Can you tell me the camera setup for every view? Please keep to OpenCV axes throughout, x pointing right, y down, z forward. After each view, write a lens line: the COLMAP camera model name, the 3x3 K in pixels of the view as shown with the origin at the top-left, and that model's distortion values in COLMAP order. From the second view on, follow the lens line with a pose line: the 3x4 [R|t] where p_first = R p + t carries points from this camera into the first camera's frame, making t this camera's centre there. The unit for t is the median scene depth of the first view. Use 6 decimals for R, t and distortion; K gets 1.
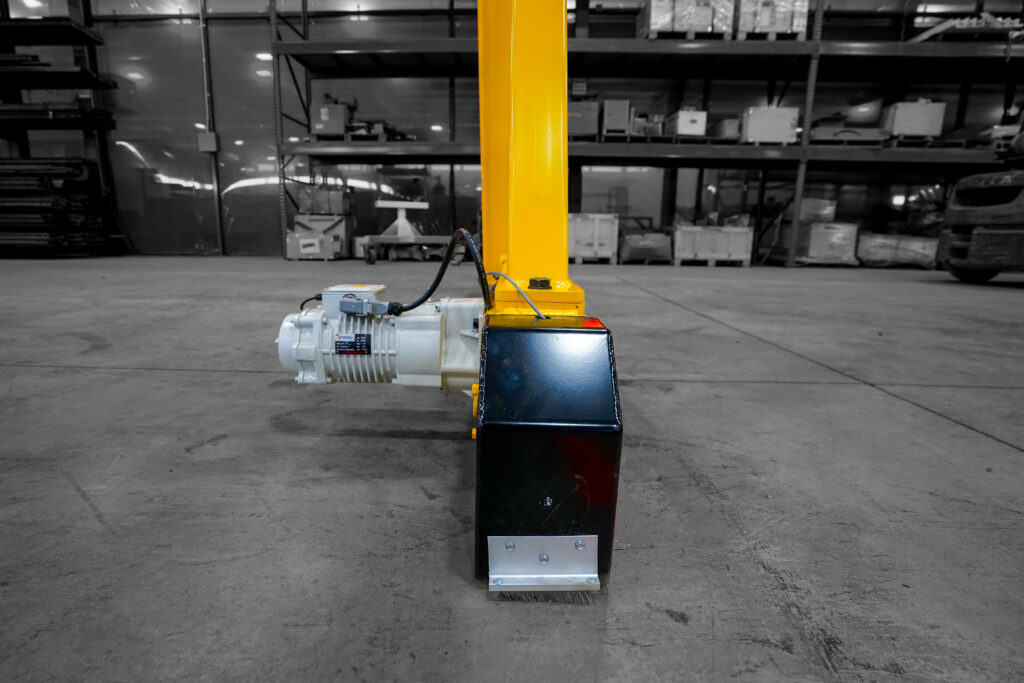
lens RADIAL K [[489.7, 0, 502.1], [0, 489.7, 339.0], [0, 0, 1]] dist [-0.021837, 0.005258]
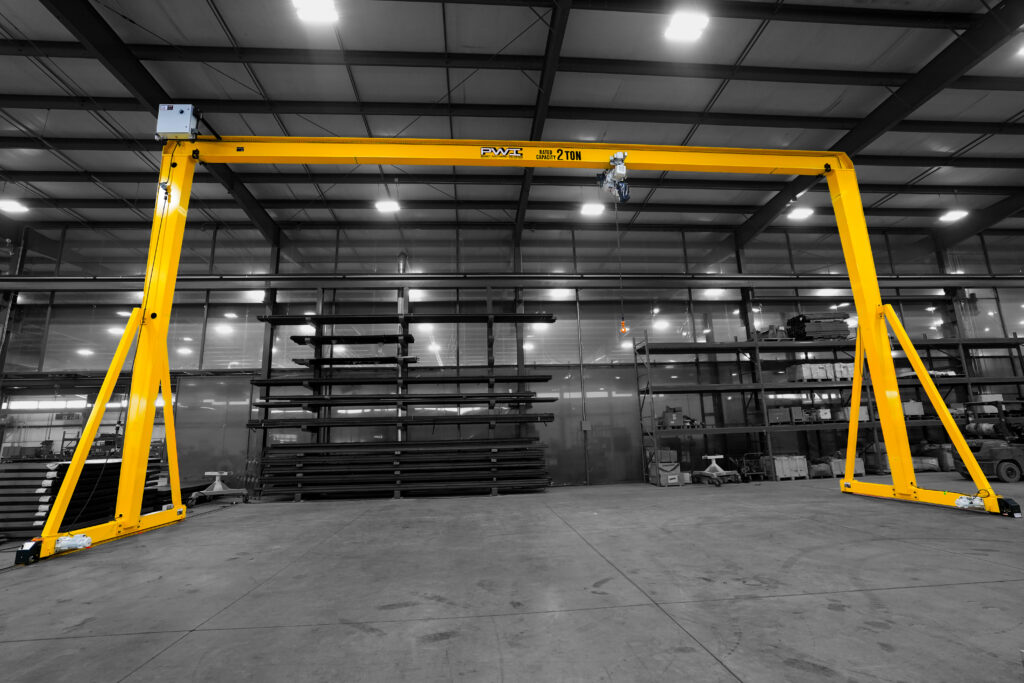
lens RADIAL K [[489.7, 0, 505.5], [0, 489.7, 341.3], [0, 0, 1]] dist [-0.021837, 0.005258]
pose [[0.990883, -0.019214, 0.133351, -1.365356], [0.067394, 0.927733, -0.367109, -0.023727], [-0.116661, 0.372749, 0.920569, -1.028799]]
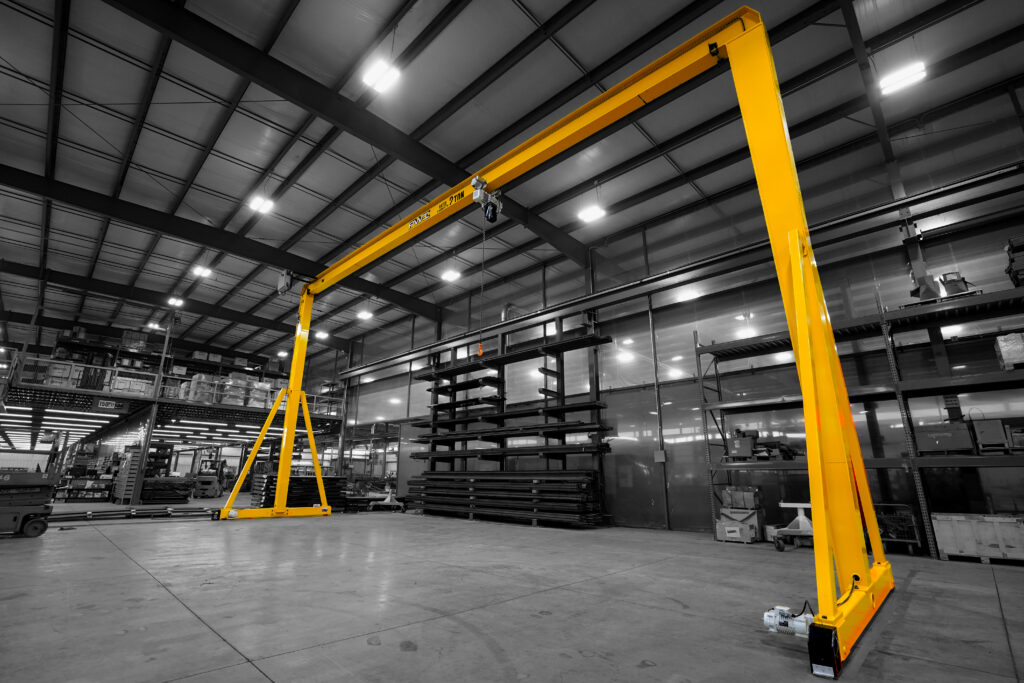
lens RADIAL K [[489.7, 0, 502.6], [0, 489.7, 335.7], [0, 0, 1]] dist [-0.021837, 0.005258]
pose [[0.733042, -0.201606, -0.649619, 0.163661], [-0.125043, 0.898844, -0.420052, -0.023550], [0.668591, 0.389146, 0.633681, -0.612066]]
